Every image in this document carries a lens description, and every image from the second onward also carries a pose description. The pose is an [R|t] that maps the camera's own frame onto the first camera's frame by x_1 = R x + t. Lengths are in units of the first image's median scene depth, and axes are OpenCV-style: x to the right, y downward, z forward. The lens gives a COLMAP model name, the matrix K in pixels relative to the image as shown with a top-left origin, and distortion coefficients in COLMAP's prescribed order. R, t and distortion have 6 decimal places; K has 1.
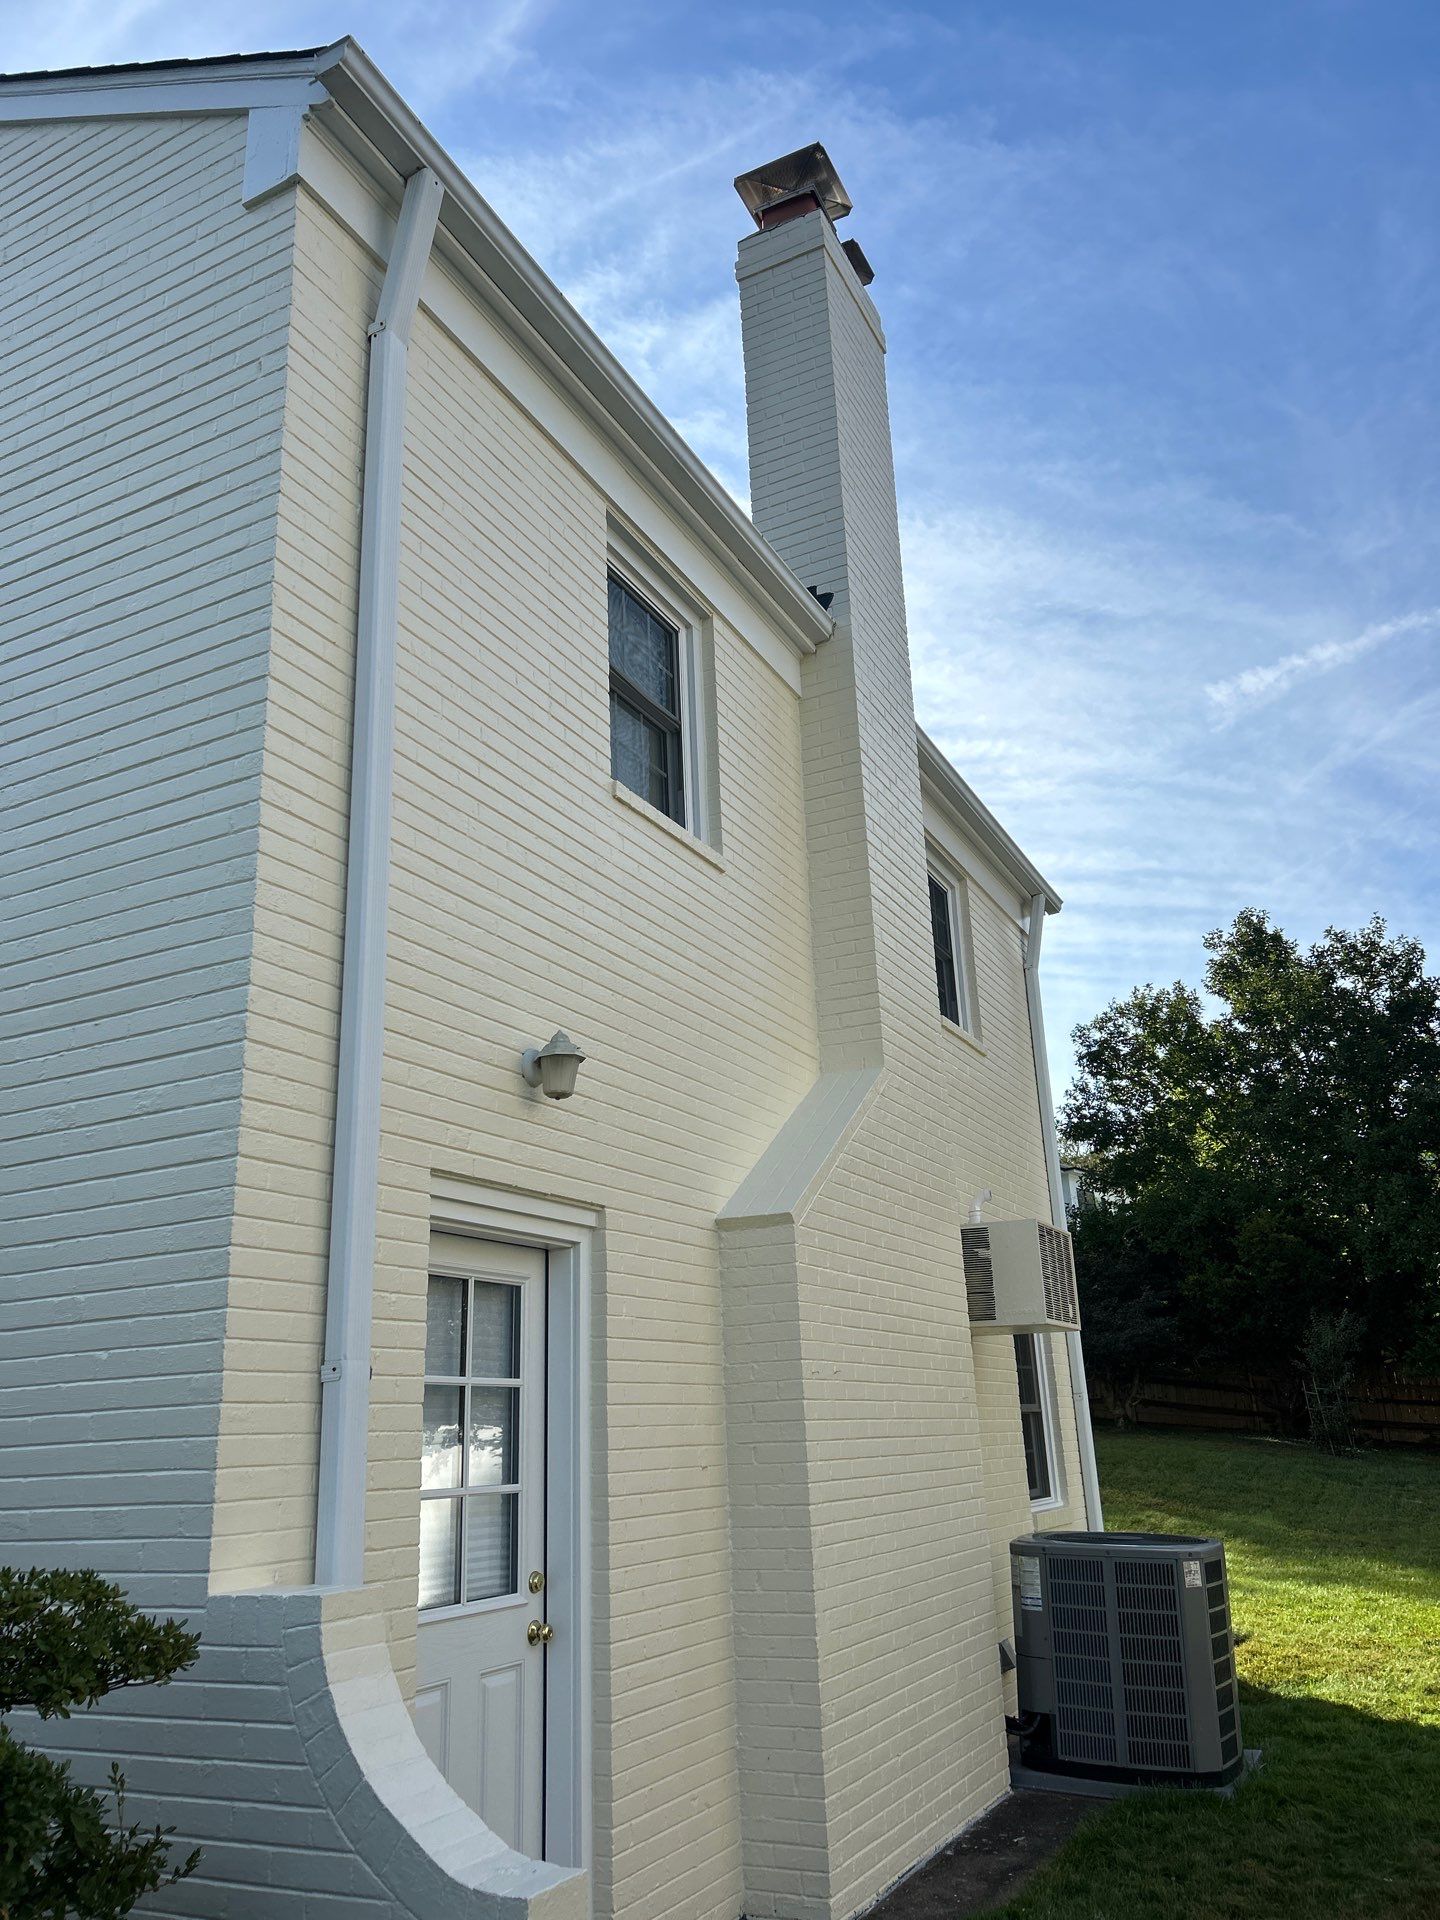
lens RADIAL K [[1450.7, 0, 719.2], [0, 1450.7, 958.9], [0, 0, 1]] dist [0.057218, -0.061904]
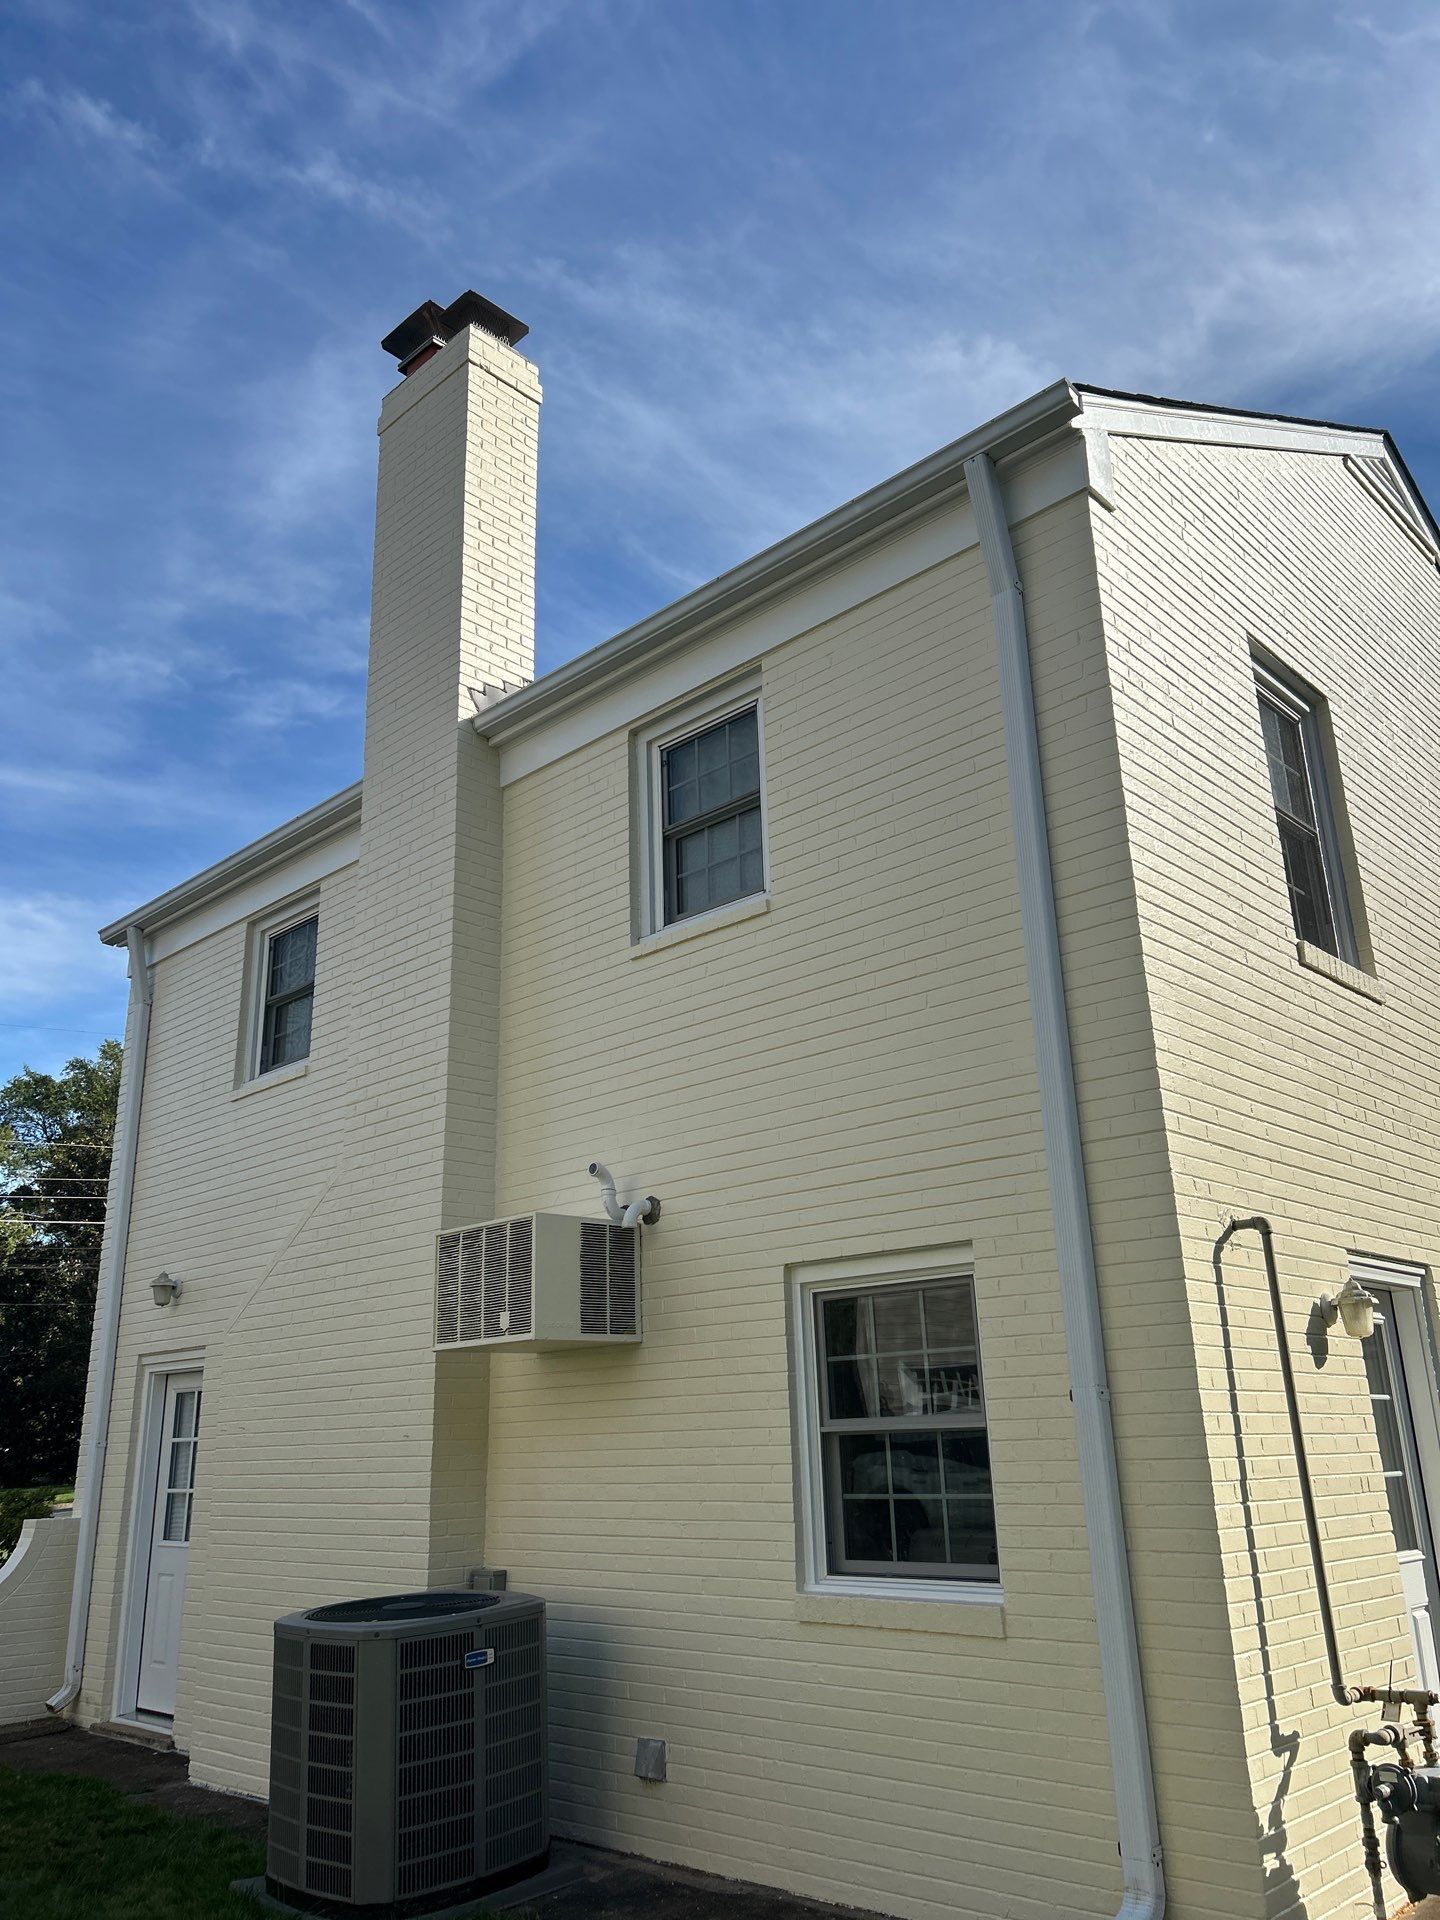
lens RADIAL K [[1450.7, 0, 702.1], [0, 1450.7, 955.2], [0, 0, 1]] dist [0.057218, -0.061904]
pose [[-0.305888, -0.259654, -0.915976, 1.707680], [0.333212, 0.872046, -0.358476, 0.670246], [0.891854, -0.414867, -0.180229, 2.284956]]
